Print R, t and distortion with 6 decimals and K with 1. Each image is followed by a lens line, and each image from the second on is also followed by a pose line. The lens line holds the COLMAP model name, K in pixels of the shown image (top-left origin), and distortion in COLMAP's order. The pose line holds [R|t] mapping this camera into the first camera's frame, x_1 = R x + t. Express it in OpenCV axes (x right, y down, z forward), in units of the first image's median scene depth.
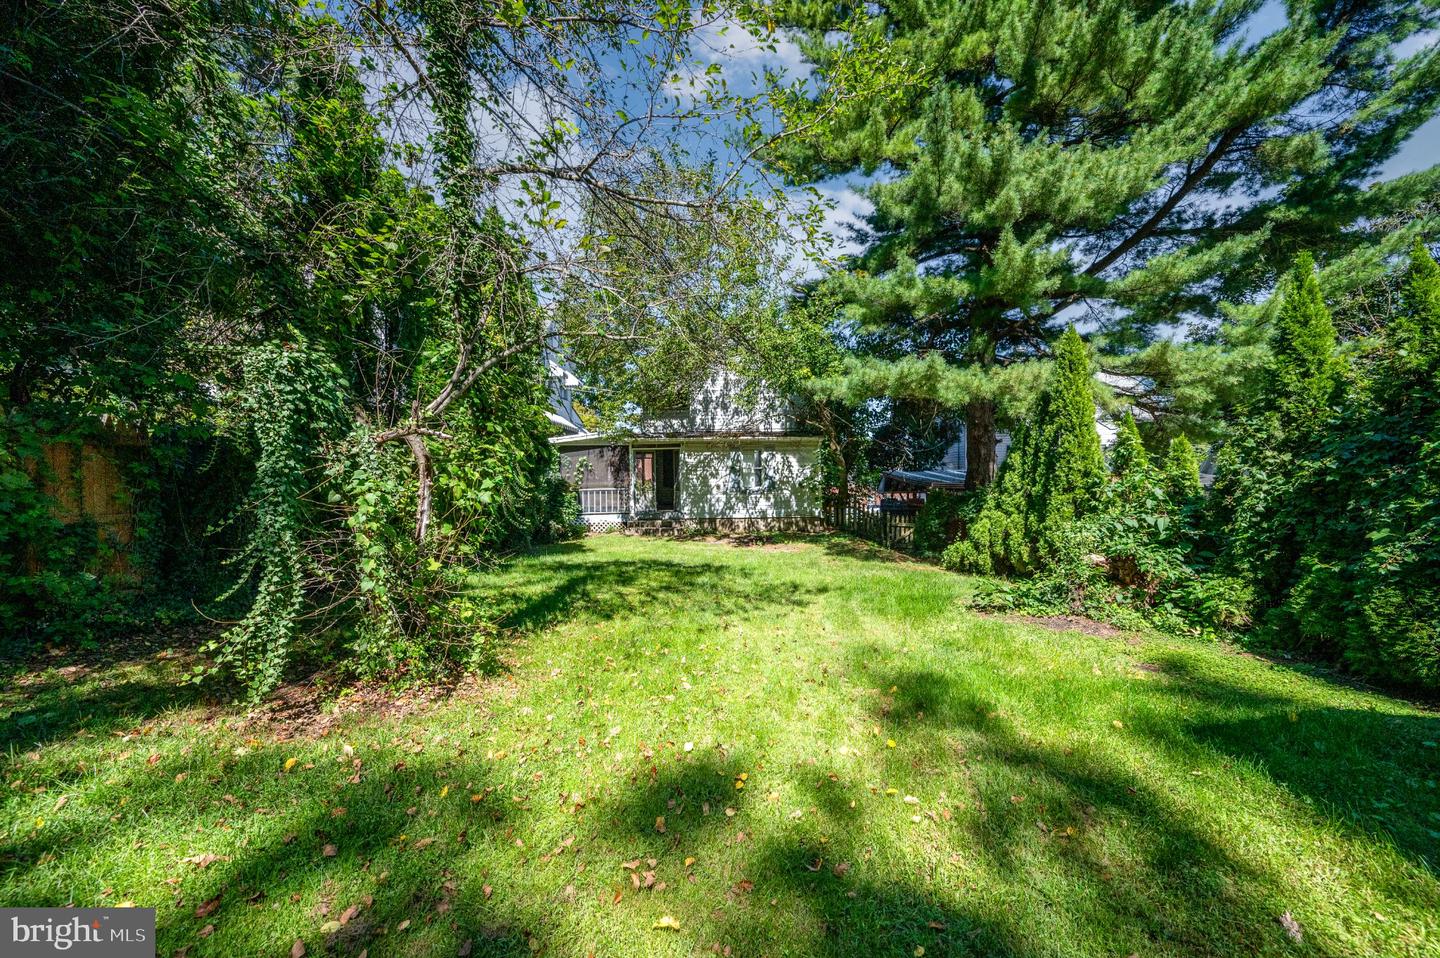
lens RADIAL K [[565.2, 0, 726.1], [0, 565.2, 472.0], [0, 0, 1]] dist [-0.001750, -0.000116]
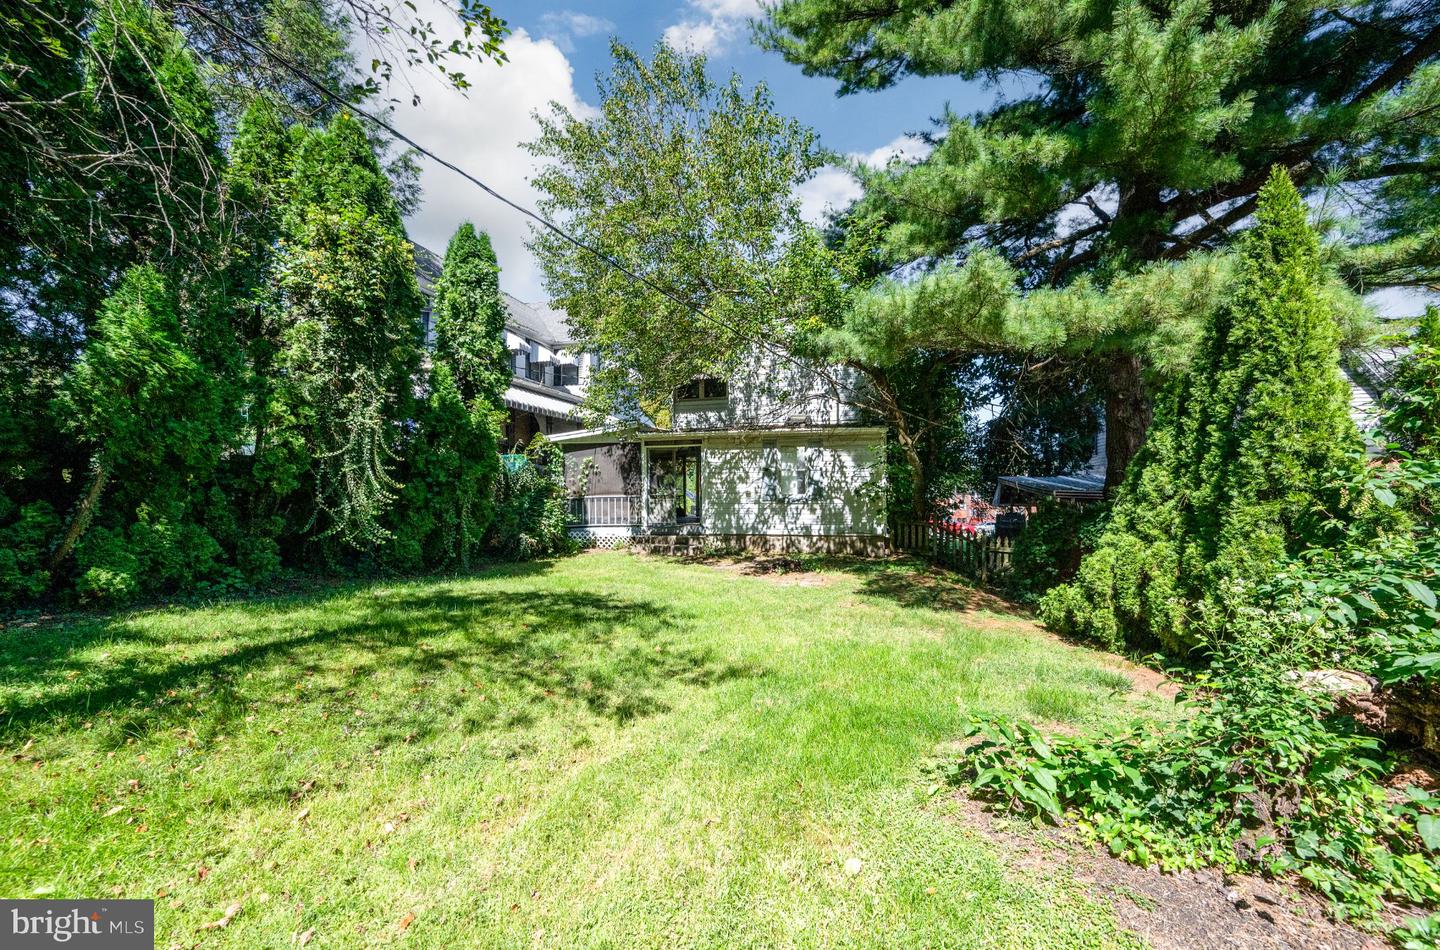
lens RADIAL K [[592.3, 0, 714.5], [0, 592.3, 473.3], [0, 0, 1]] dist [-0.001738, -0.000284]
pose [[0.971779, -0.001319, -0.235890, 0.133007], [-0.002791, 0.999850, -0.017092, 0.011833], [0.235877, 0.017268, 0.971629, 0.200601]]
